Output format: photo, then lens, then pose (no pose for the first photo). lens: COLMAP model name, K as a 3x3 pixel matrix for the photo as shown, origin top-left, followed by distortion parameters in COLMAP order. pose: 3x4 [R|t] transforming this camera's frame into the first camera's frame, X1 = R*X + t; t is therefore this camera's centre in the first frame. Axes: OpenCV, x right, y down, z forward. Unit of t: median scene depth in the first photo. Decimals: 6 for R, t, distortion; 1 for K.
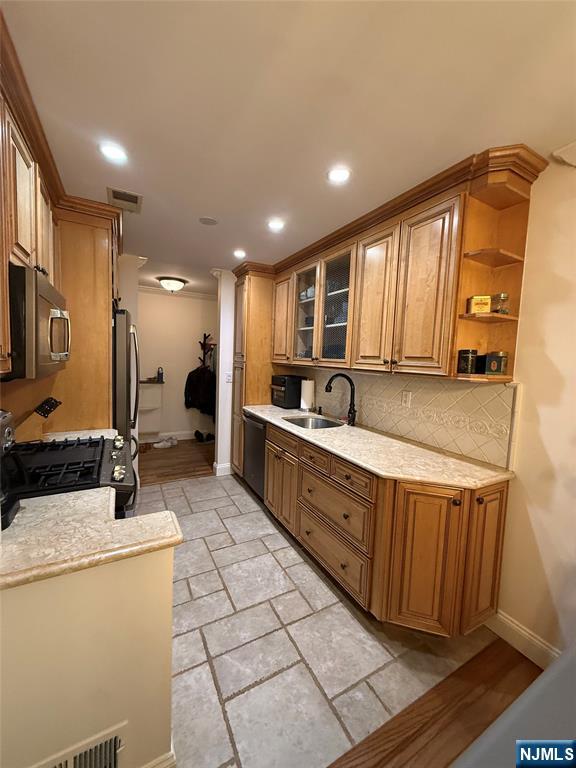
lens RADIAL K [[305.6, 0, 288.8], [0, 305.6, 381.8], [0, 0, 1]] dist [0.000322, 0.000653]
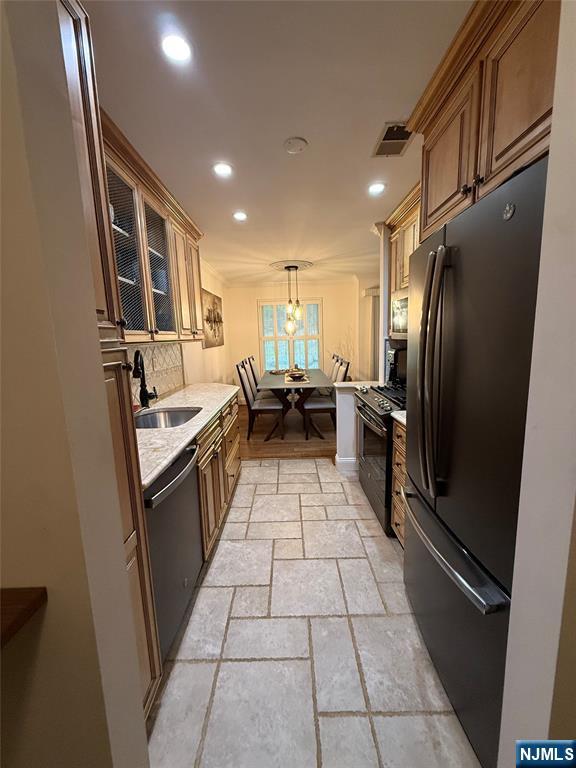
lens RADIAL K [[305.6, 0, 285.6], [0, 305.6, 379.2], [0, 0, 1]] dist [0.000322, 0.000653]
pose [[-0.875043, -0.077672, 0.477772, -0.808367], [0.040145, 0.971995, 0.231545, -0.183866], [-0.482377, 0.221792, -0.847420, 2.217031]]
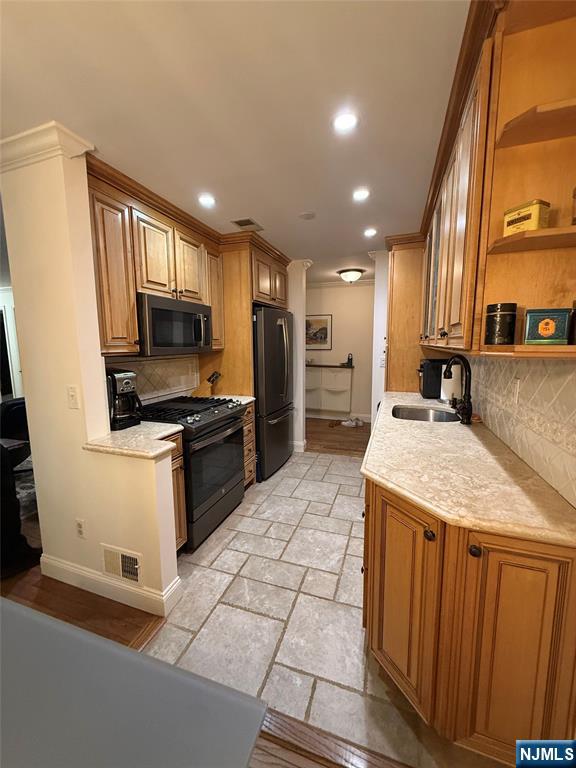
lens RADIAL K [[305.6, 0, 289.7], [0, 305.6, 381.9], [0, 0, 1]] dist [0.000322, 0.000653]
pose [[0.671740, 0.051637, -0.738985, 0.670061], [-0.026385, 0.998602, 0.045794, 0.025933], [0.740317, -0.011264, 0.672164, 0.259184]]
